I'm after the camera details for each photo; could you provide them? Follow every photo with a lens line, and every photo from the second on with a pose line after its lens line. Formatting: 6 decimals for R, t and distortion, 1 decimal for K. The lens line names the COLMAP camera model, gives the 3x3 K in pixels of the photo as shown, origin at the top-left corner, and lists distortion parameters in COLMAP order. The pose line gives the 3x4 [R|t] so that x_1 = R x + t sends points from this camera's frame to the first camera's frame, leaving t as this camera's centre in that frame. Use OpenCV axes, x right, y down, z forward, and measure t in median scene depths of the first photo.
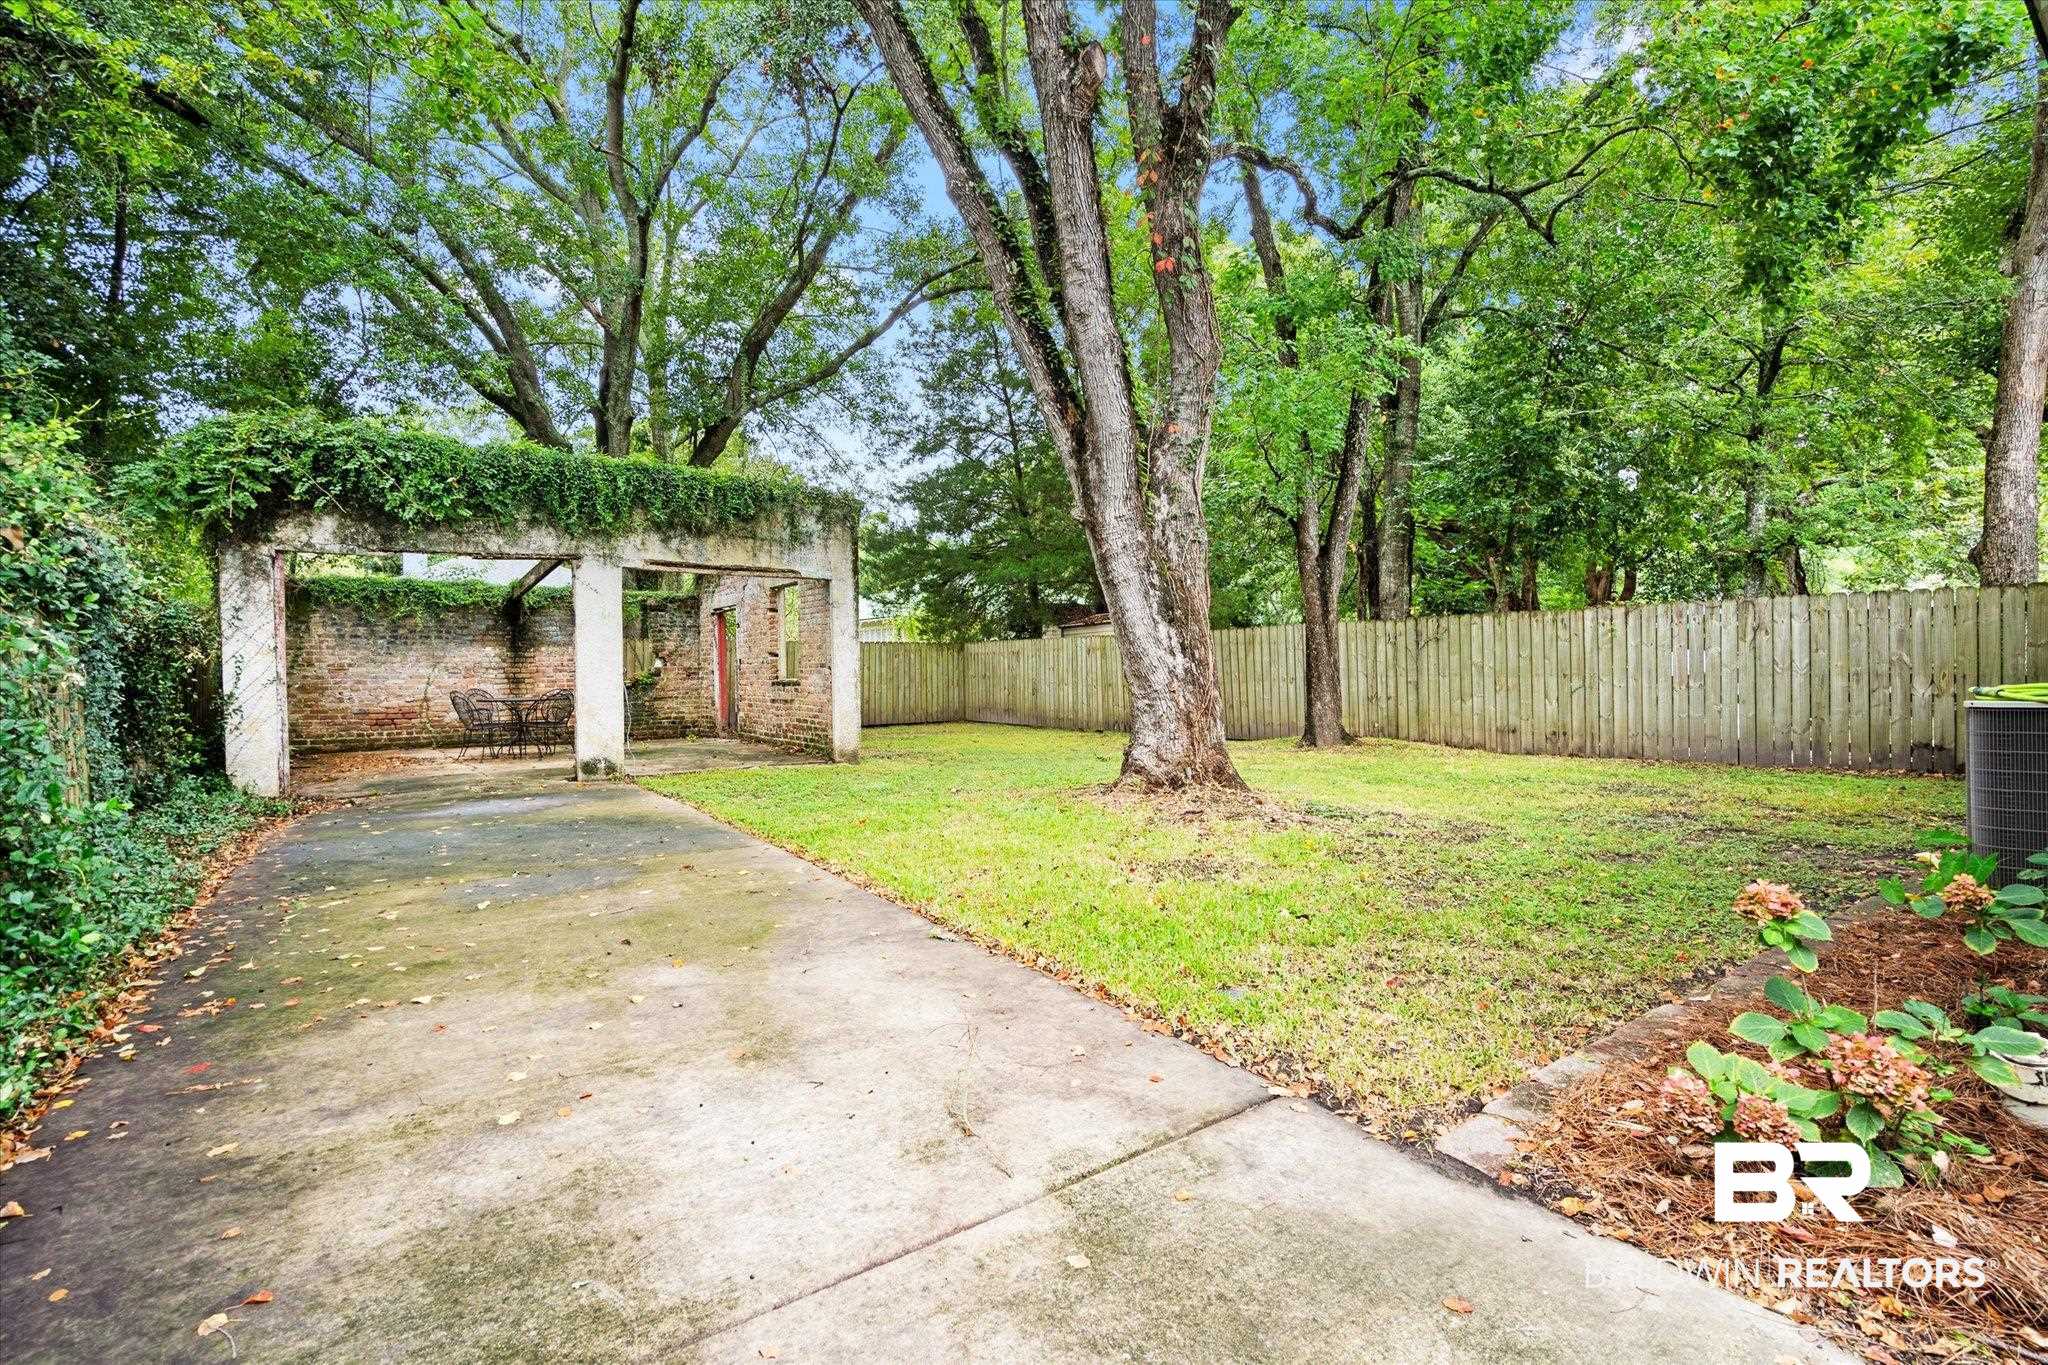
lens RADIAL K [[952.5, 0, 1012.7], [0, 952.5, 684.5], [0, 0, 1]] dist [0.001467, -0.001290]
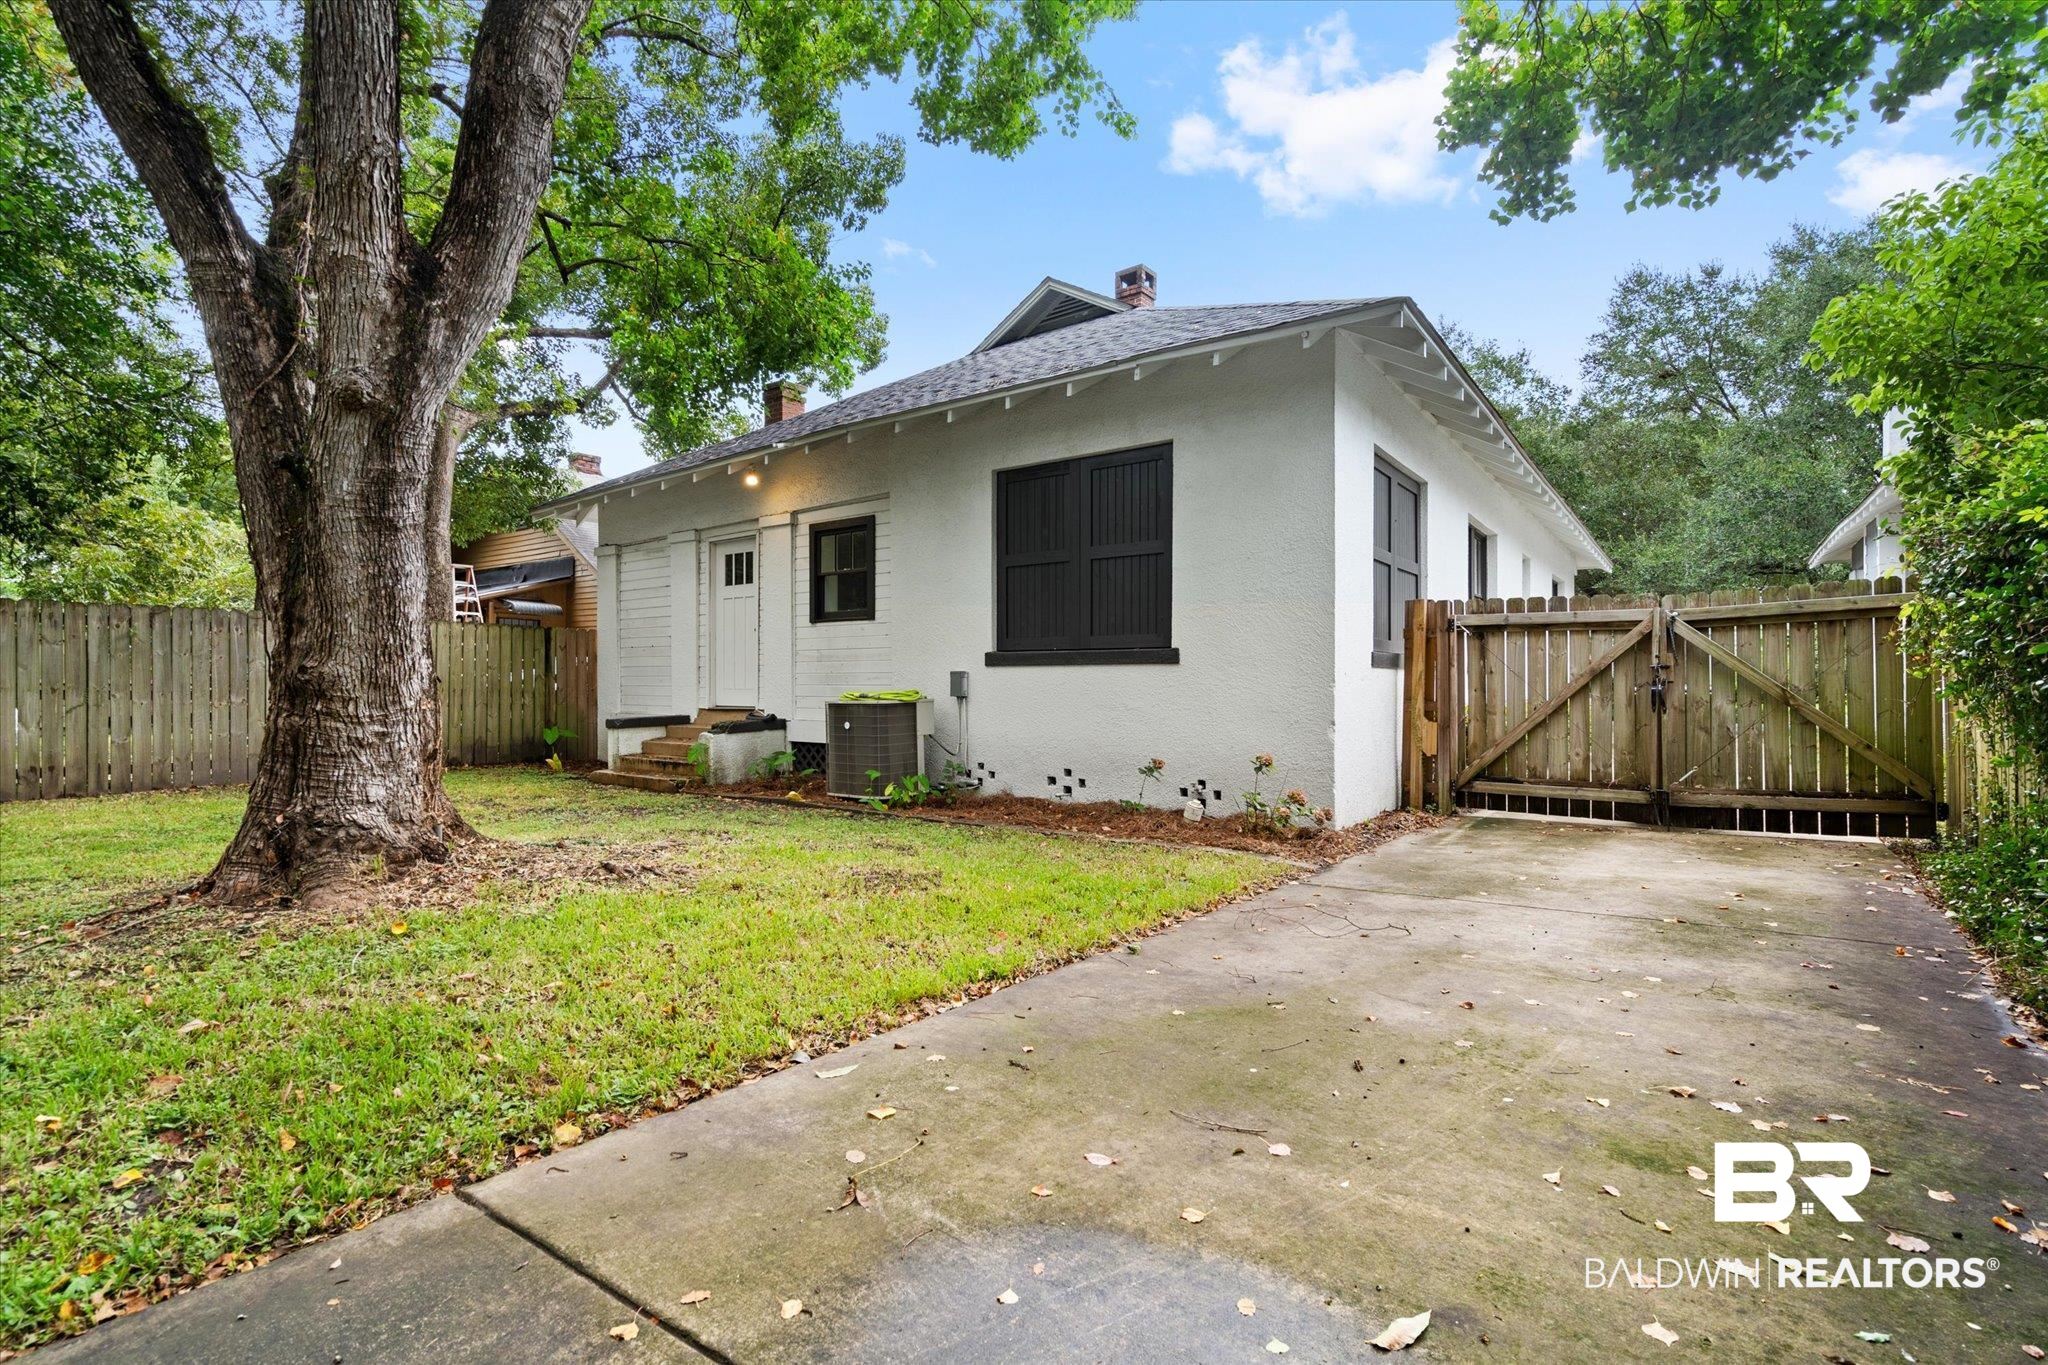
lens RADIAL K [[952.5, 0, 1010.8], [0, 952.5, 679.3], [0, 0, 1]] dist [0.001467, -0.001290]
pose [[-0.311145, 0.012464, 0.950281, -0.078264], [0.012875, 0.999878, -0.008898, -0.000350], [-0.950275, 0.009467, -0.311267, 0.115490]]
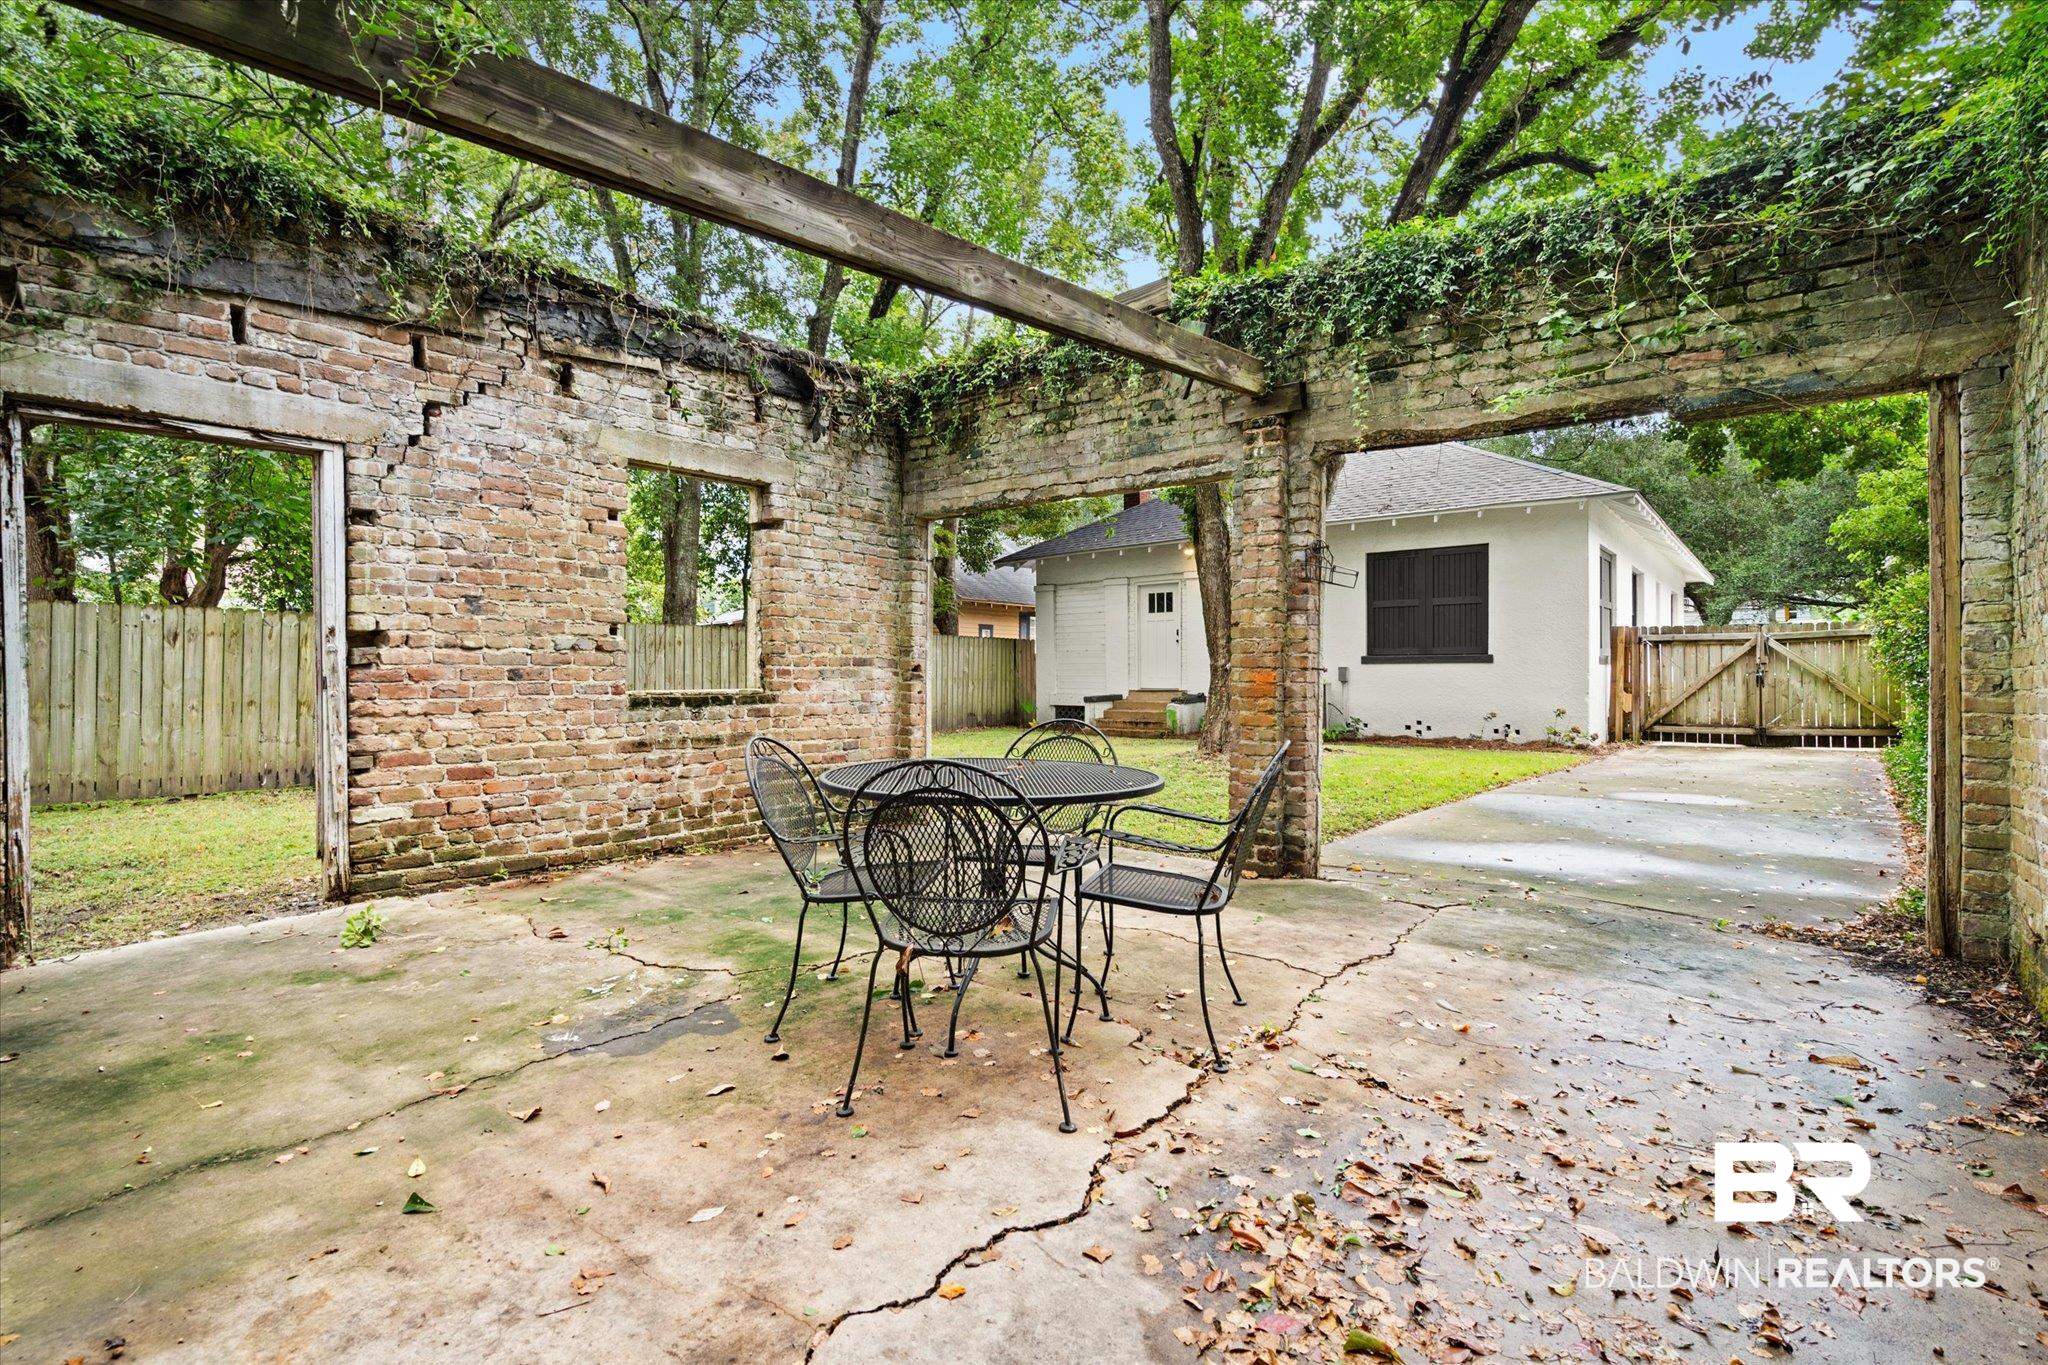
lens RADIAL K [[952.5, 0, 1019.5], [0, 952.5, 674.0], [0, 0, 1]] dist [0.001467, -0.001290]
pose [[-0.262147, 0.008947, 0.964986, -0.503661], [0.017672, 0.999834, -0.004469, -0.005839], [-0.964866, 0.015882, -0.262262, 0.696065]]
